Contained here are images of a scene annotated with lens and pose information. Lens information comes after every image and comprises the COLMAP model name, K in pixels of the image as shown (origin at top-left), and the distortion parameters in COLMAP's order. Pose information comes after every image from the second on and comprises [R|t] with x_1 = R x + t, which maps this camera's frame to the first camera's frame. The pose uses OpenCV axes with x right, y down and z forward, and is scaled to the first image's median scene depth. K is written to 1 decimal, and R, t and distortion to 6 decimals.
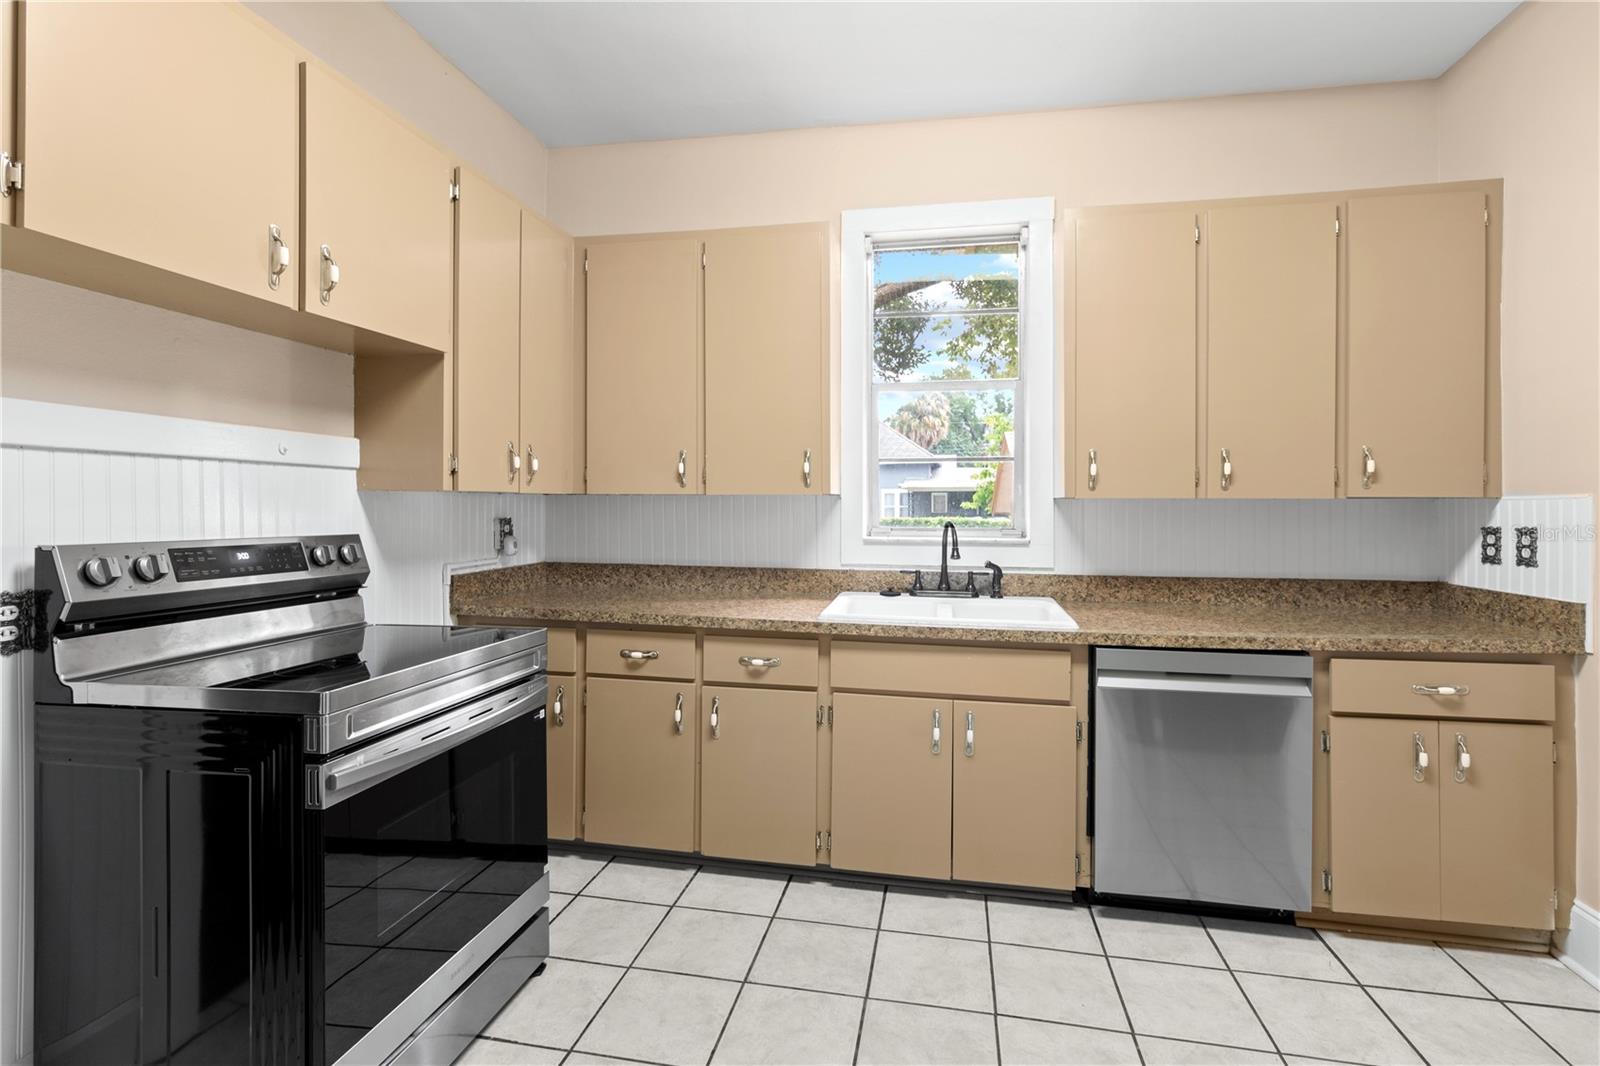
lens RADIAL K [[759.3, 0, 820.7], [0, 759.3, 502.1], [0, 0, 1]] dist [0.008266, 0.000276]
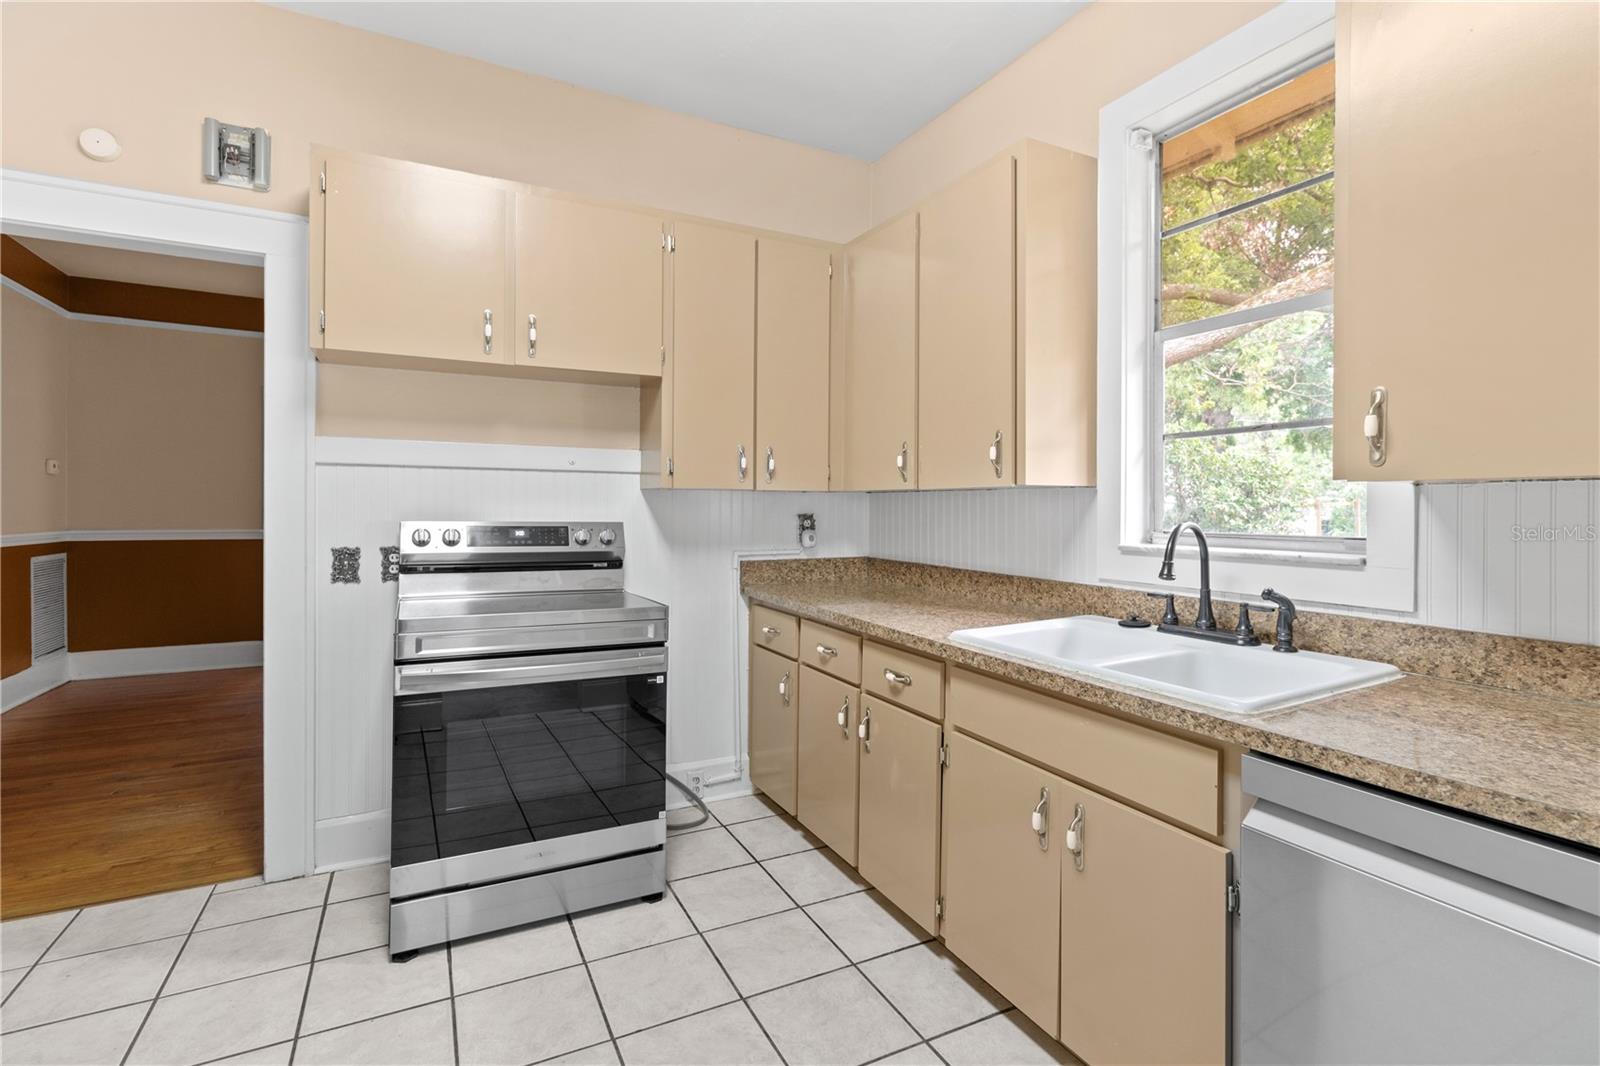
lens RADIAL K [[759.3, 0, 803.7], [0, 759.3, 517.6], [0, 0, 1]] dist [0.008266, 0.000276]
pose [[0.608131, 0.009572, -0.793779, 0.476237], [-0.000738, 0.999934, 0.011493, 0.014316], [0.793836, -0.006403, 0.608098, 0.334830]]
